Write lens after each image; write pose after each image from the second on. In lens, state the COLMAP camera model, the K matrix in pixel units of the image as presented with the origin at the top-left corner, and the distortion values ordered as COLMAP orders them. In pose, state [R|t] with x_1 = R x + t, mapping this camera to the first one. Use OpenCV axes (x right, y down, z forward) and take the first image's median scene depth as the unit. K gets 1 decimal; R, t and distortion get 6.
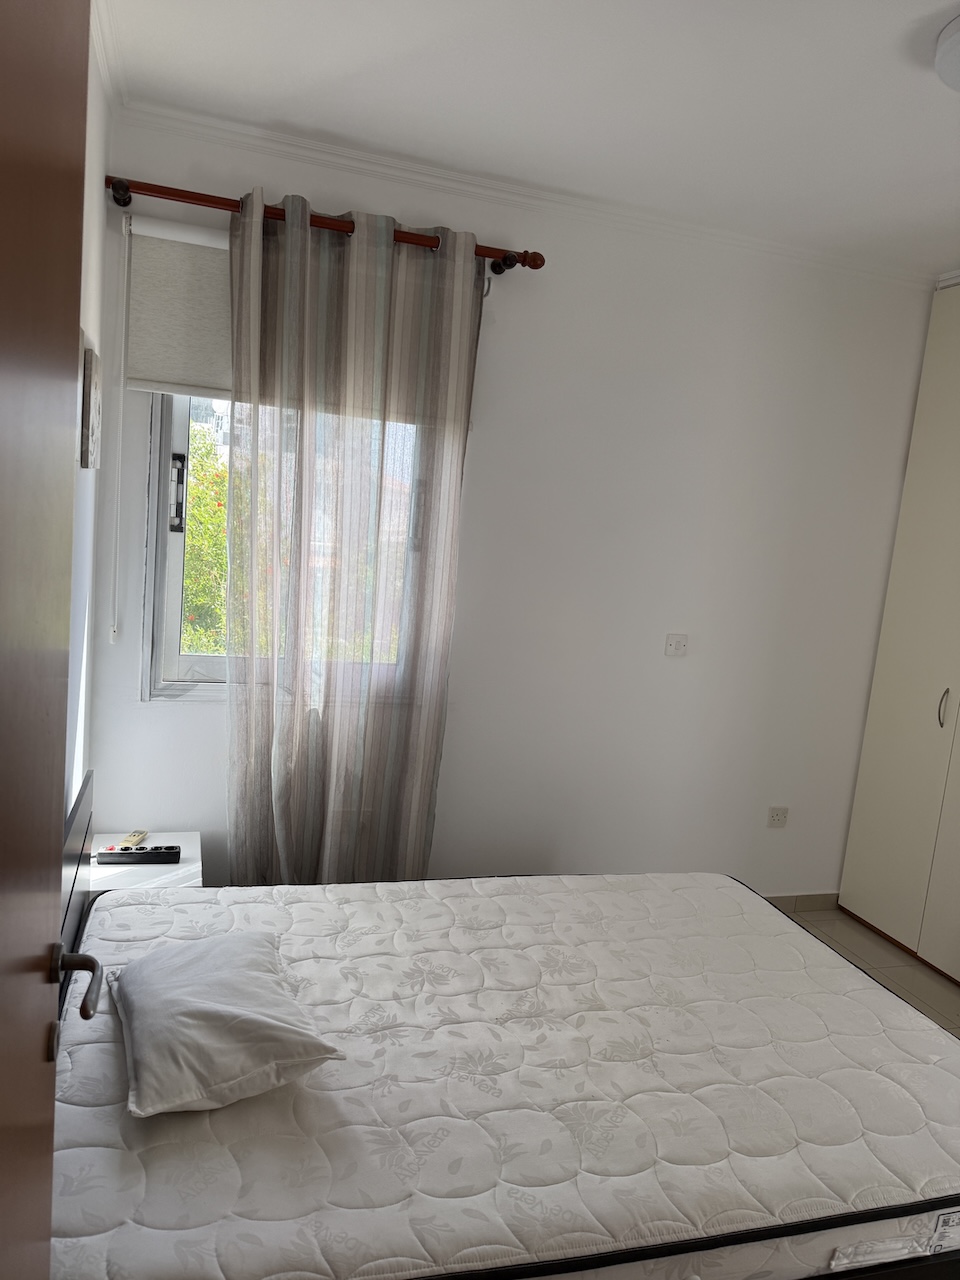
lens RADIAL K [[906.7, 0, 480.0], [0, 906.7, 640.0], [0, 0, 1]] dist [0.030299, -0.002536]
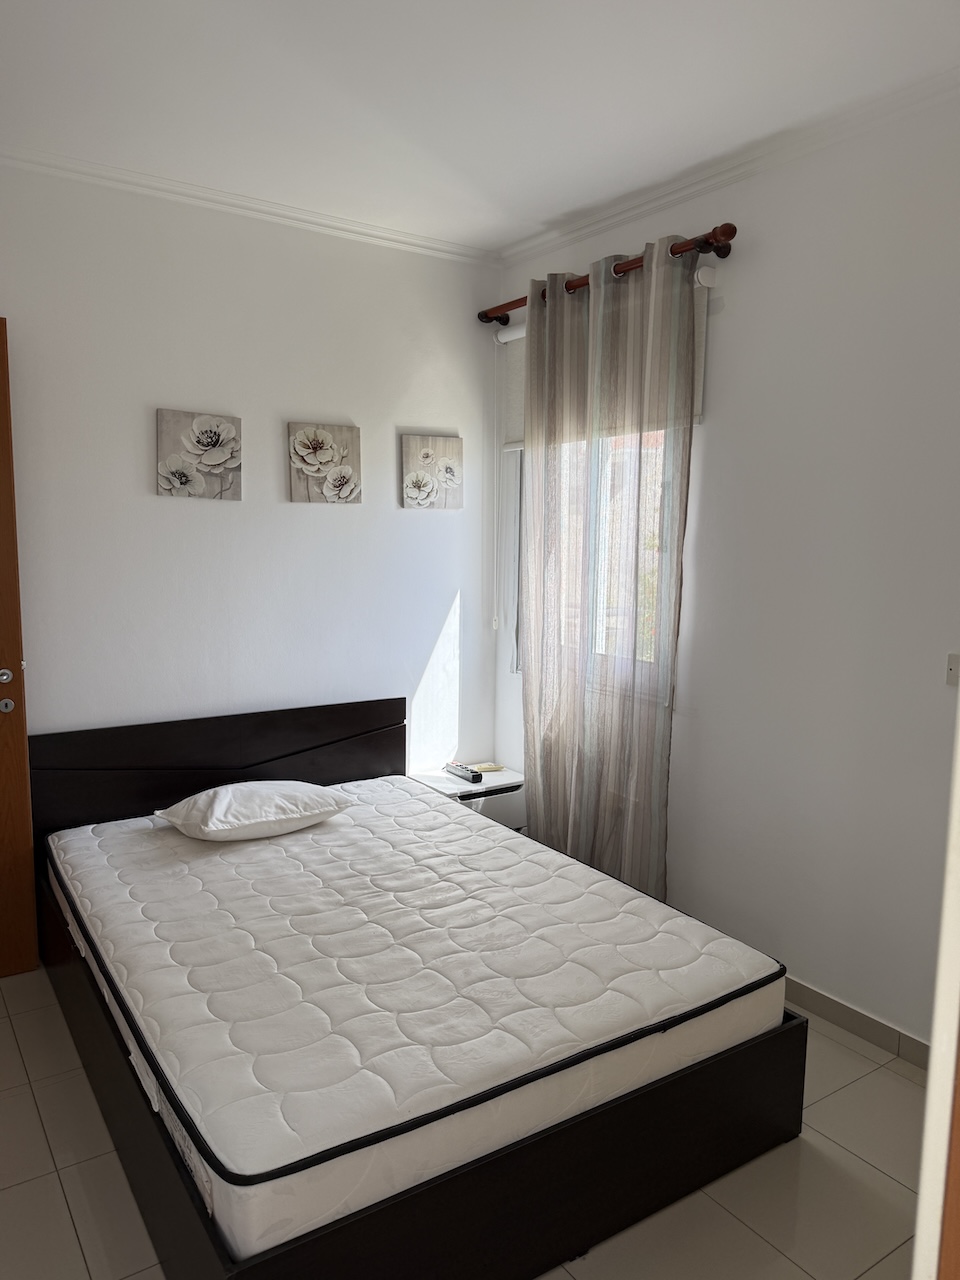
lens RADIAL K [[906.7, 0, 480.0], [0, 906.7, 640.0], [0, 0, 1]] dist [0.030299, -0.002536]
pose [[0.321372, 0.042433, -0.946002, 0.985786], [-0.126440, 0.991973, 0.001541, 0.028762], [0.938474, 0.119117, 0.324158, 0.558465]]
